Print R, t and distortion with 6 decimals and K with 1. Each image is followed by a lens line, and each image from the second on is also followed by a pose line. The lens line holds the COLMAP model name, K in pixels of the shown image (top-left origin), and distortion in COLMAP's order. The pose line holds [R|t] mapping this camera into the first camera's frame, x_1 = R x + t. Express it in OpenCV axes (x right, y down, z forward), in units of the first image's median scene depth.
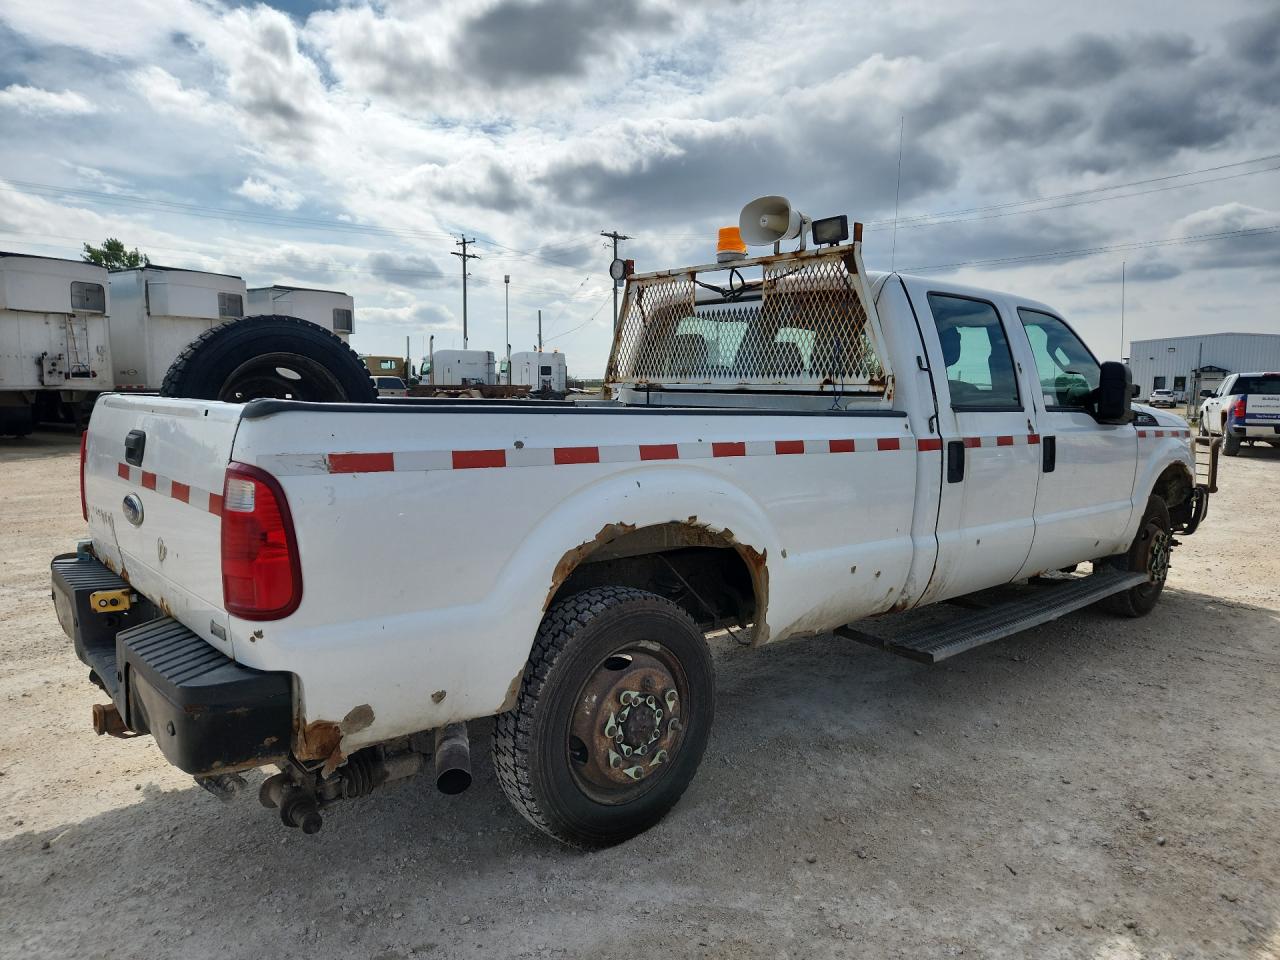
lens RADIAL K [[842.7, 0, 643.2], [0, 842.7, 490.3], [0, 0, 1]] dist [0.073877, -0.062168]
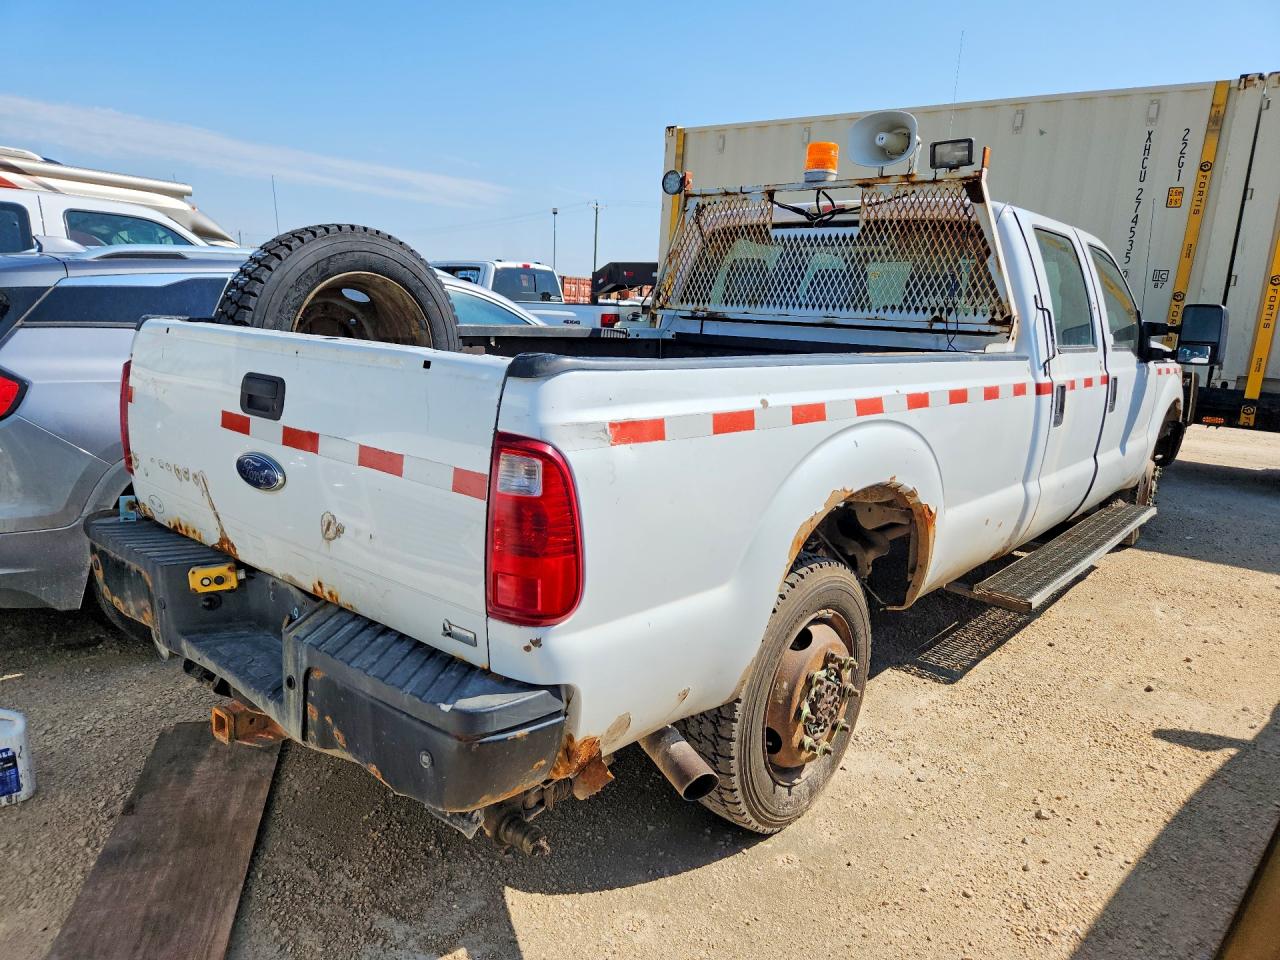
lens RADIAL K [[845.2, 0, 650.7], [0, 845.2, 472.6], [0, 0, 1]] dist [0.074624, -0.061482]
pose [[0.989319, -0.000185, 0.145768, -0.234999], [-0.011801, 0.996615, 0.081360, -0.031904], [-0.145289, -0.082211, 0.985968, 0.099017]]
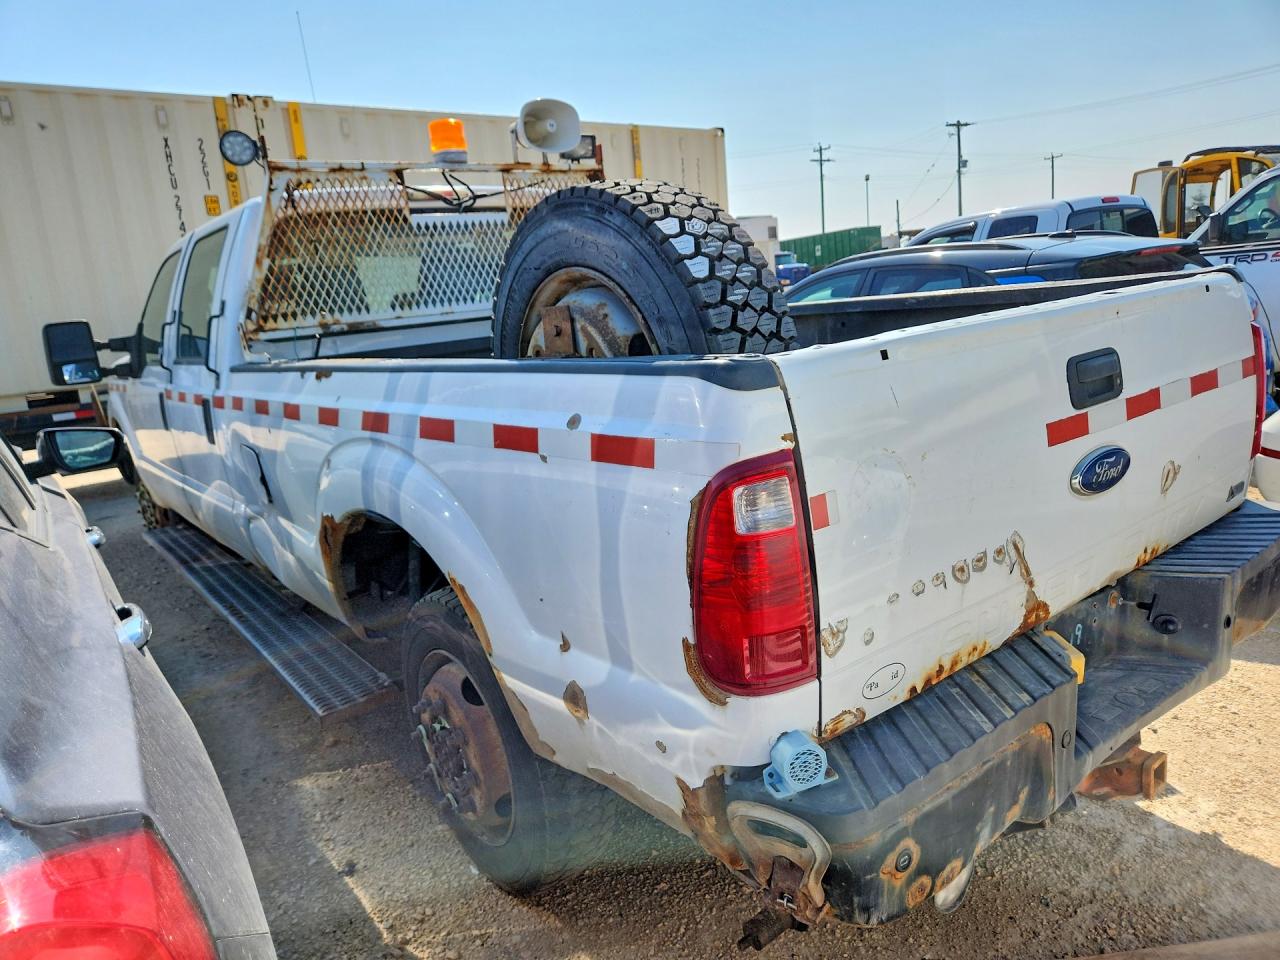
lens RADIAL K [[853.3, 0, 635.2], [0, 853.3, 479.7], [0, 0, 1]] dist [0.067700, -0.064504]
pose [[0.078199, -0.239980, 0.967623, -0.862668], [0.215982, 0.951622, 0.218557, -0.132196], [-0.973261, 0.191898, 0.126248, 0.859859]]
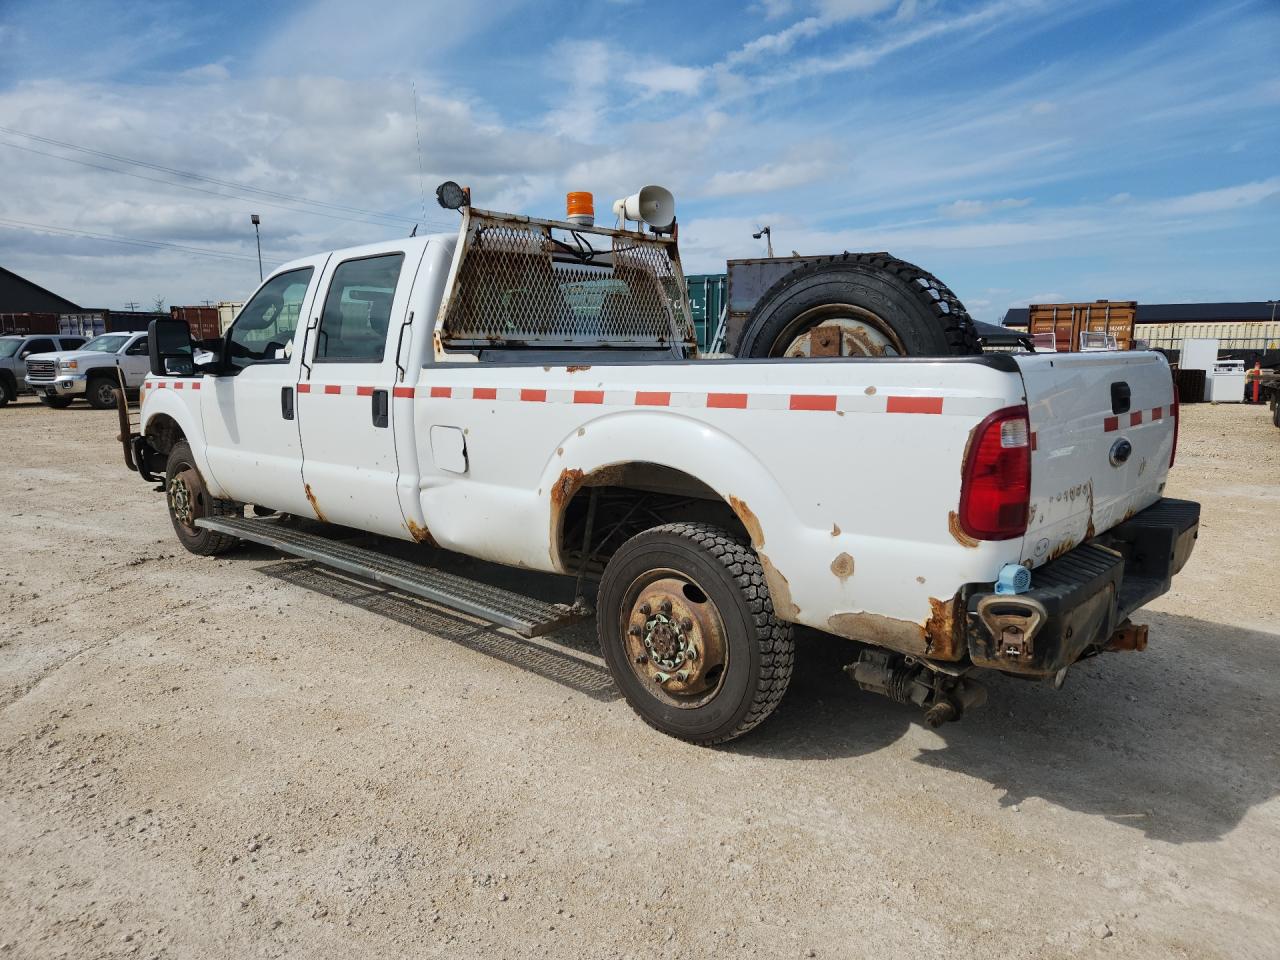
lens RADIAL K [[834.9, 0, 640.3], [0, 834.9, 501.3], [0, 0, 1]] dist [0.064227, -0.027319]
pose [[-0.092197, -0.186019, 0.978211, -1.111795], [0.123035, 0.972739, 0.196574, -0.144366], [-0.988110, 0.138477, -0.066796, 1.157292]]
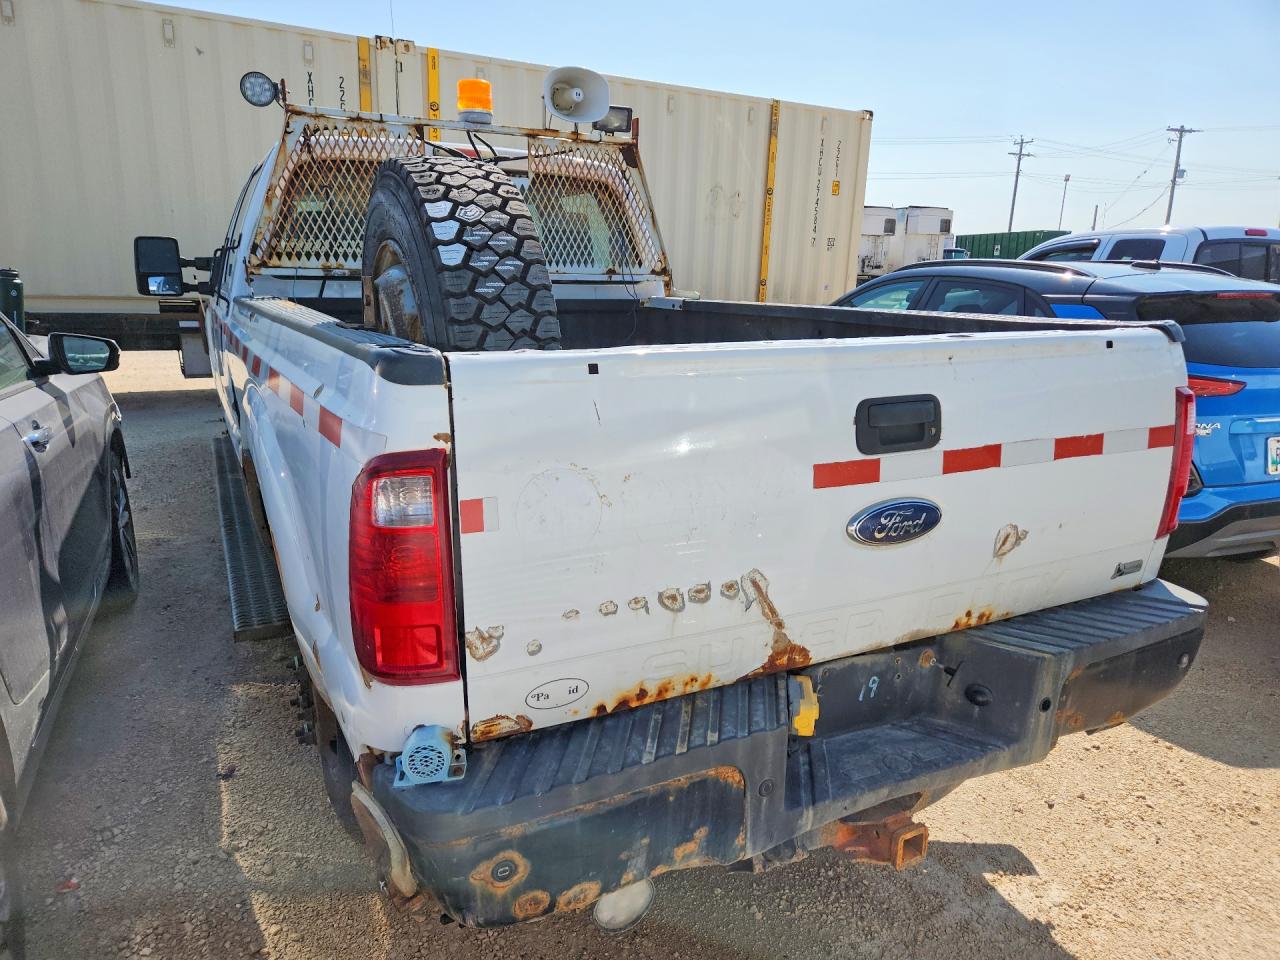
lens RADIAL K [[842.7, 0, 643.2], [0, 842.7, 490.3], [0, 0, 1]] dist [0.073877, -0.062168]
pose [[0.257630, -0.257951, 0.931176, -0.823925], [0.101661, 0.965594, 0.239359, -0.113638], [-0.960881, 0.032998, 0.274989, 0.682539]]
